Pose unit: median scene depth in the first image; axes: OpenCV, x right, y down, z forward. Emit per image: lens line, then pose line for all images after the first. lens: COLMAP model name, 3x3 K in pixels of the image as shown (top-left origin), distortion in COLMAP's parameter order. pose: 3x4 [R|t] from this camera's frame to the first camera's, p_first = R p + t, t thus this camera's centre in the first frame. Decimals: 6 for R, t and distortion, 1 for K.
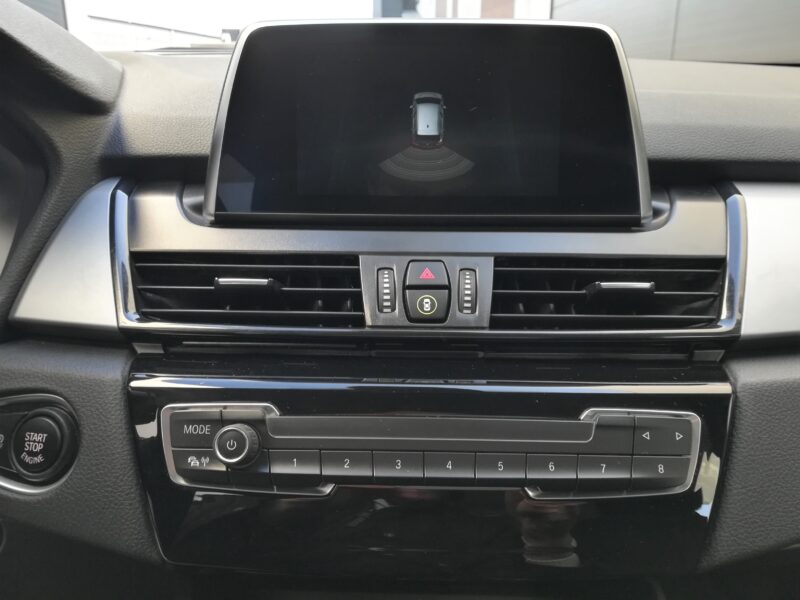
lens RADIAL K [[635.0, 0, 398.2], [0, 635.0, 301.6], [0, 0, 1]] dist [0.054951, -0.081916]
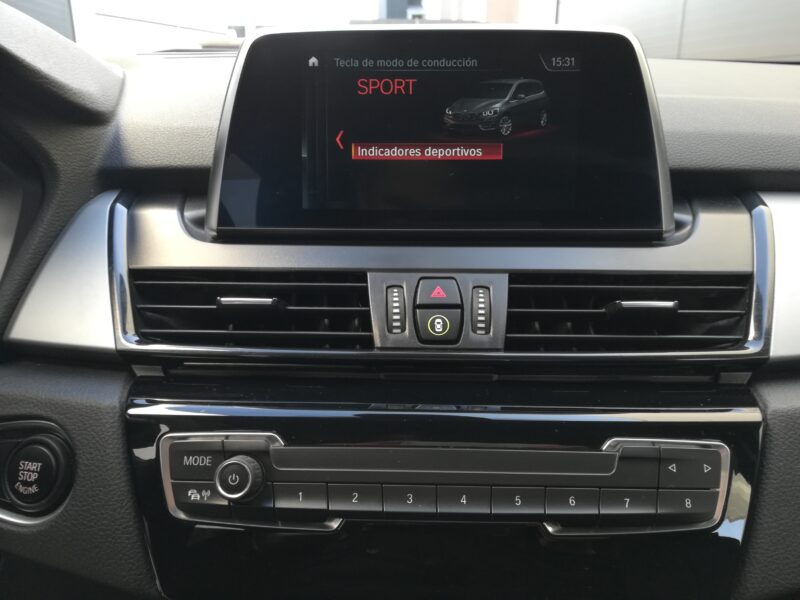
lens RADIAL K [[635.0, 0, 398.2], [0, 635.0, 300.4], [0, 0, 1]] dist [0.054951, -0.081916]
pose [[0.999952, -0.001894, -0.009613, -0.005999], [0.001929, 0.999991, 0.003660, -0.035733], [0.009606, -0.003678, 0.999947, 0.045733]]
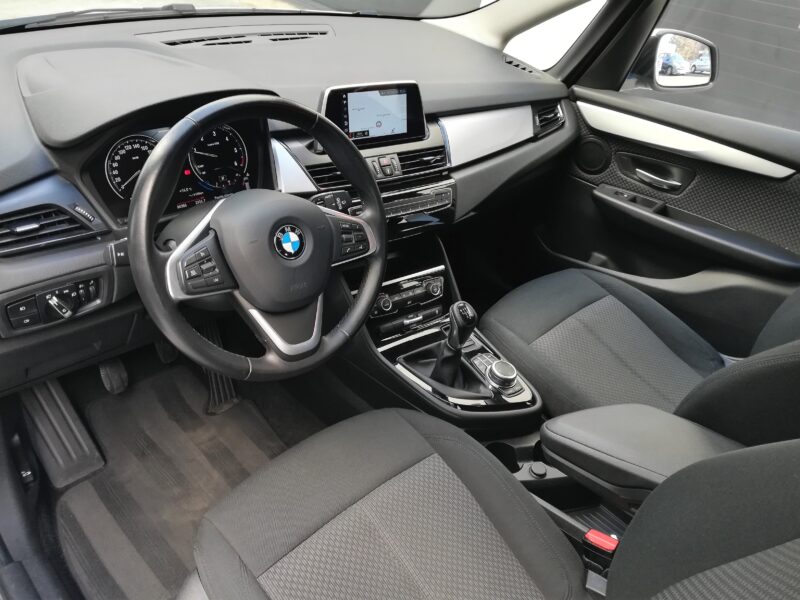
lens RADIAL K [[635.0, 0, 403.8], [0, 635.0, 302.8], [0, 0, 1]] dist [0.054951, -0.081916]
pose [[0.782746, -0.265219, 0.562998, -2.155881], [0.073354, 0.937658, 0.339730, -0.520405], [-0.618003, -0.224624, 0.753403, -1.993184]]
